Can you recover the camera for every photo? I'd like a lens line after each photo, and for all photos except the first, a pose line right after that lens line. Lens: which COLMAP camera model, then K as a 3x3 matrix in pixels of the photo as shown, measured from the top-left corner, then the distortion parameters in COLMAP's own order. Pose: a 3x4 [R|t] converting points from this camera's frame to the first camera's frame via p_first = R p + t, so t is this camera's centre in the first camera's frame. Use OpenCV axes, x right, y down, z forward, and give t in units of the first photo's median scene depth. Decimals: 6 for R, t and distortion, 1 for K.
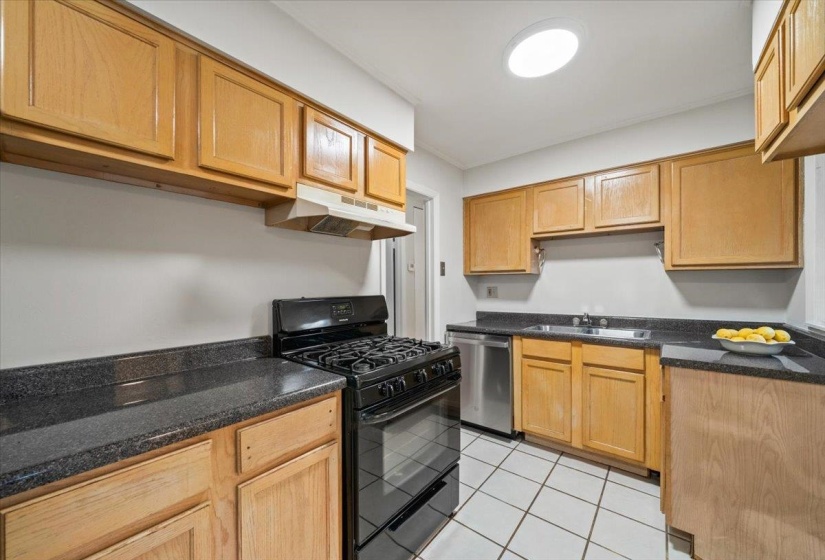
lens RADIAL K [[310.7, 0, 412.1], [0, 310.7, 284.1], [0, 0, 1]] dist [-0.001030, -0.000129]
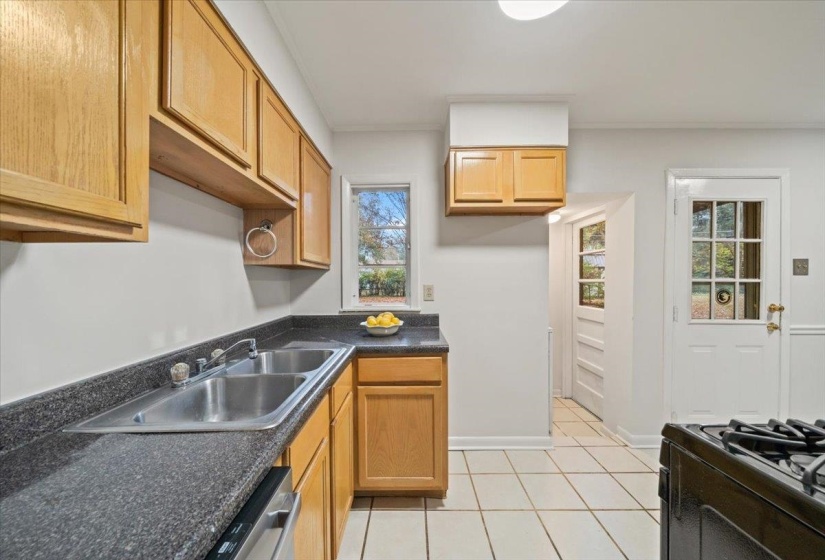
lens RADIAL K [[310.7, 0, 412.1], [0, 310.7, 284.1], [0, 0, 1]] dist [-0.001030, -0.000129]
pose [[-0.628197, -0.003713, 0.778045, -0.000066], [0.005528, 0.999942, 0.009235, 0.000349], [-0.778034, 0.010103, -0.628140, 1.255486]]
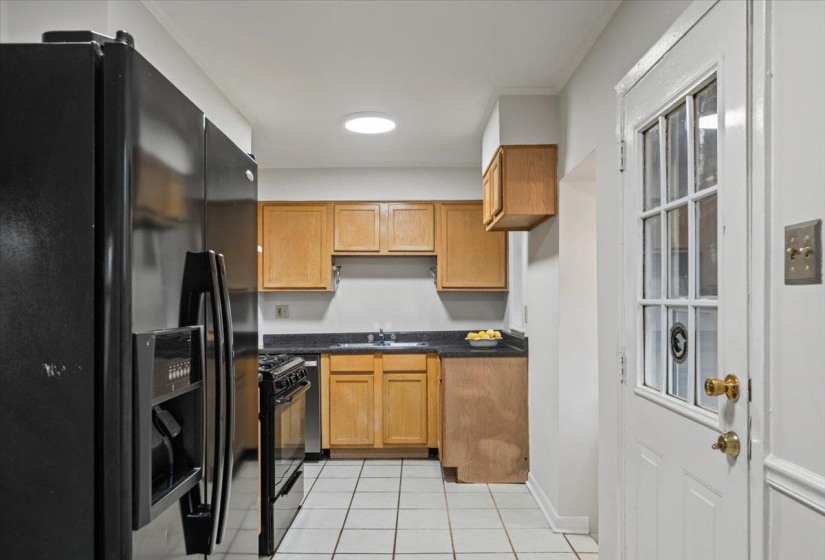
lens RADIAL K [[553.2, 0, 411.3], [0, 553.2, 299.4], [0, 0, 1]] dist [0.000363, 0.000314]
pose [[0.780697, 0.005040, 0.624890, -0.619312], [-0.000123, 0.999969, -0.007911, 0.005806], [-0.624910, 0.006100, 0.780673, -0.630237]]
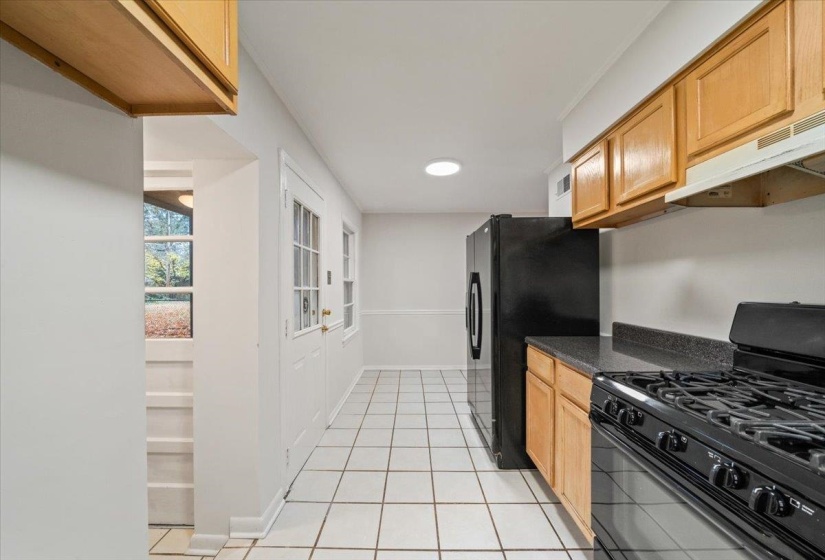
lens RADIAL K [[294.0, 0, 411.6], [0, 294.0, 286.8], [0, 0, 1]] dist [-0.000564, -0.000065]
pose [[-0.781319, 0.010342, -0.624046, 0.502972], [0.011808, 0.999929, 0.001789, 0.000429], [0.624020, -0.005971, -0.781385, 0.754234]]
